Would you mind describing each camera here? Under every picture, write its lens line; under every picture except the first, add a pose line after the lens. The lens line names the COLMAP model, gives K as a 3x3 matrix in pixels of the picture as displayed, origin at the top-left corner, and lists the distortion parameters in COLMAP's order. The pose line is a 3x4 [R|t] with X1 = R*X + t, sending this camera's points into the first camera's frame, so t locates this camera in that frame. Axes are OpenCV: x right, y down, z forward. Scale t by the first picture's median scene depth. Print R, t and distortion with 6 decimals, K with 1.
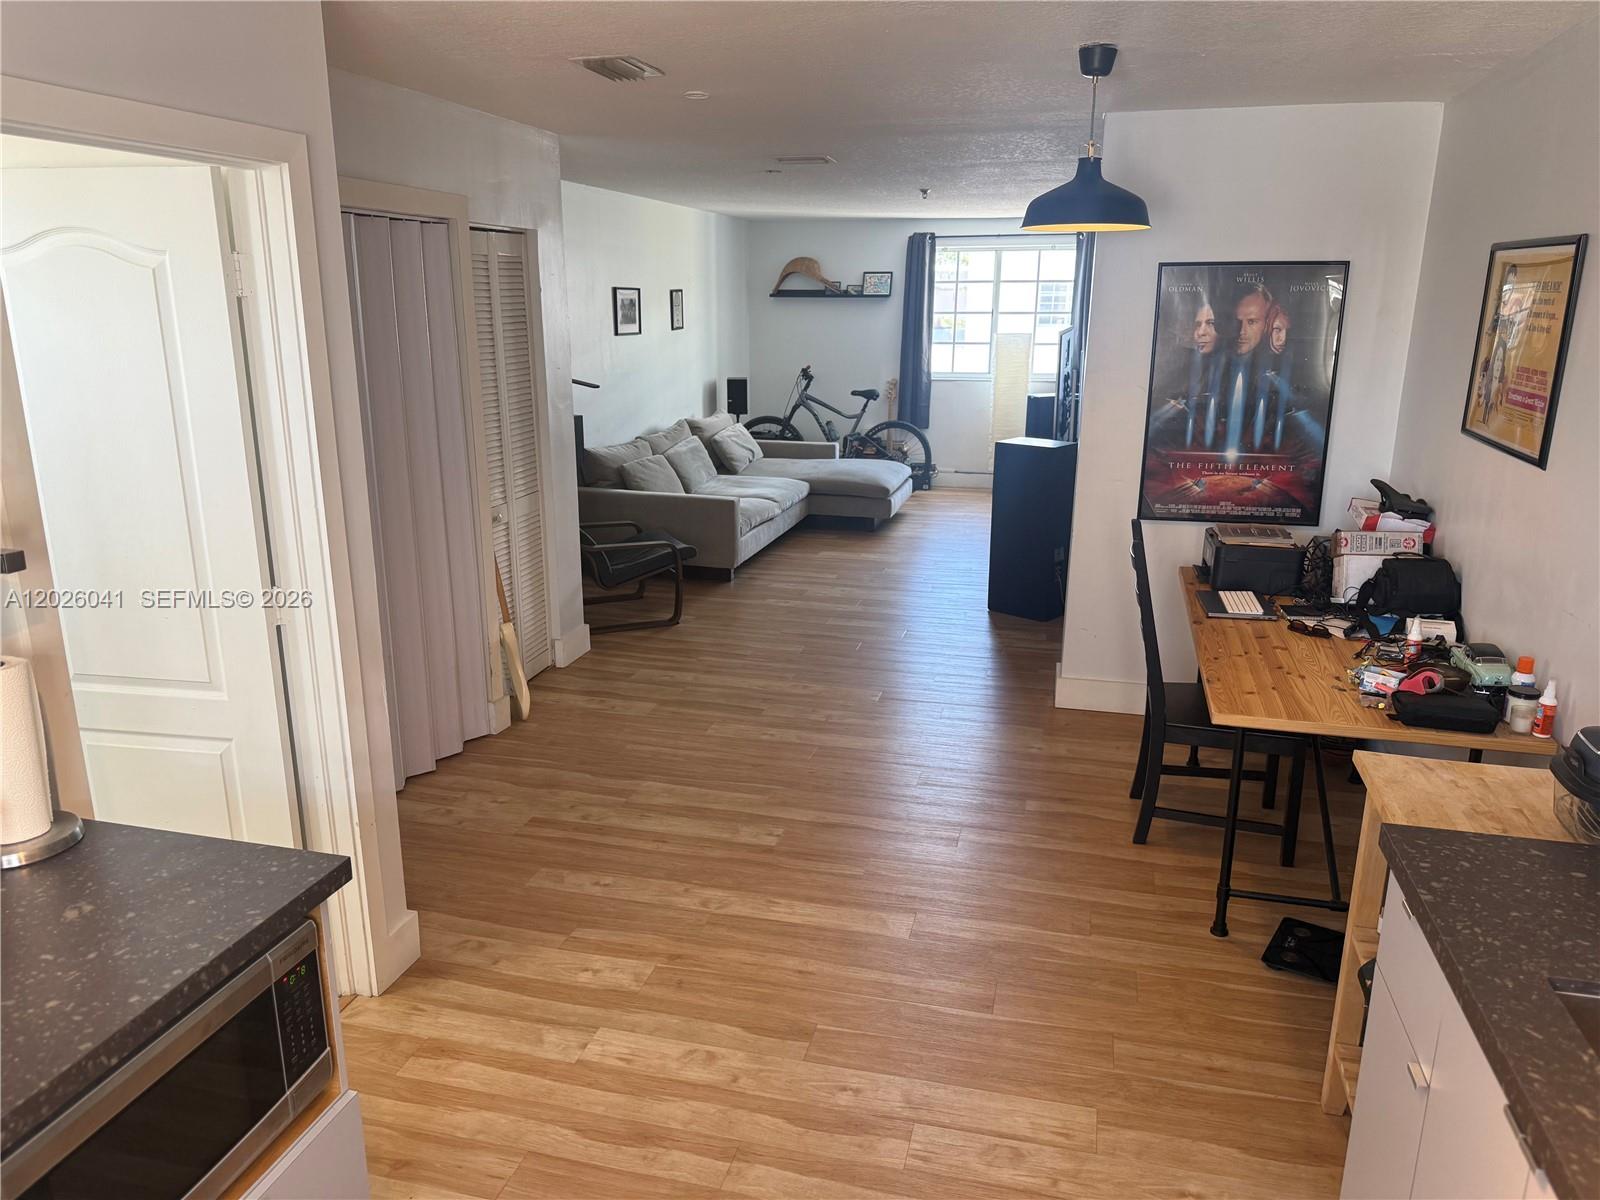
lens RADIAL K [[1122.8, 0, 783.4], [0, 1122.8, 633.6], [0, 0, 1]] dist [0.049747, -0.051589]
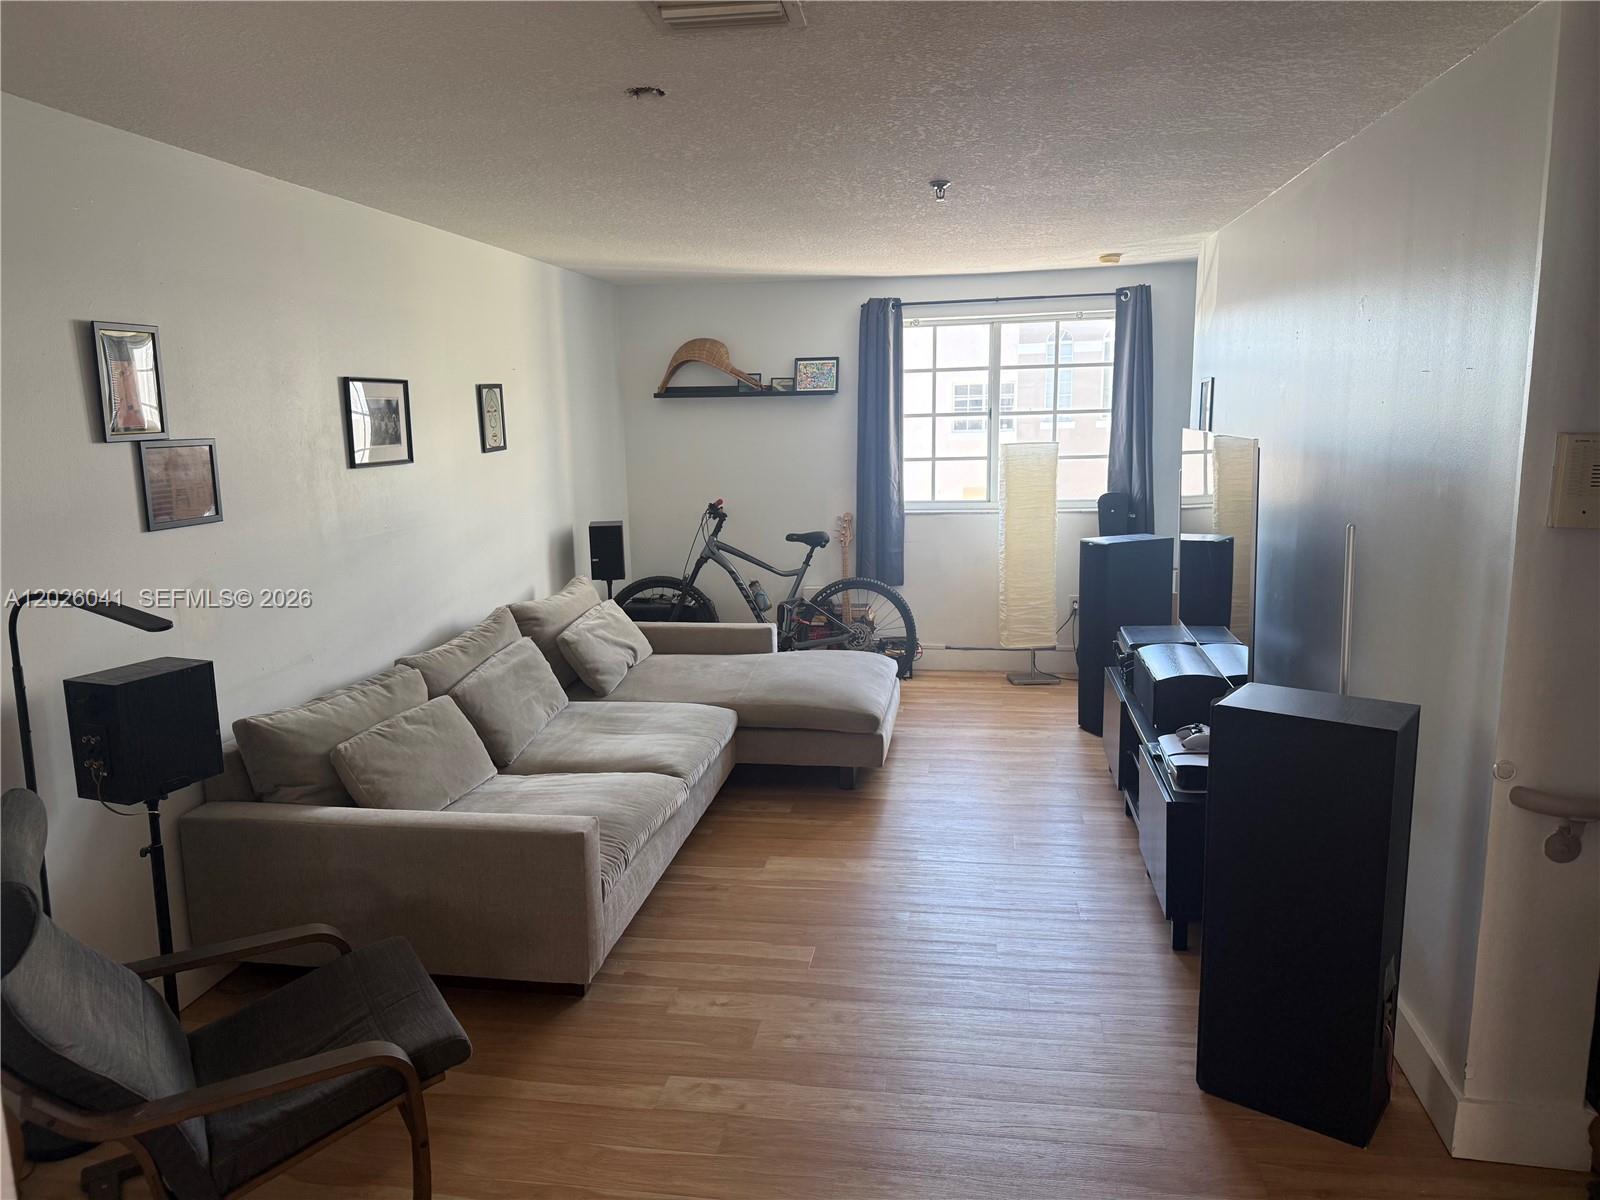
lens RADIAL K [[1122.8, 0, 803.5], [0, 1122.8, 592.5], [0, 0, 1]] dist [0.049747, -0.051589]
pose [[0.993151, -0.041189, 0.109338, -0.001900], [0.054794, 0.990705, -0.124500, -0.103834], [-0.103194, 0.129638, 0.986177, 0.373945]]
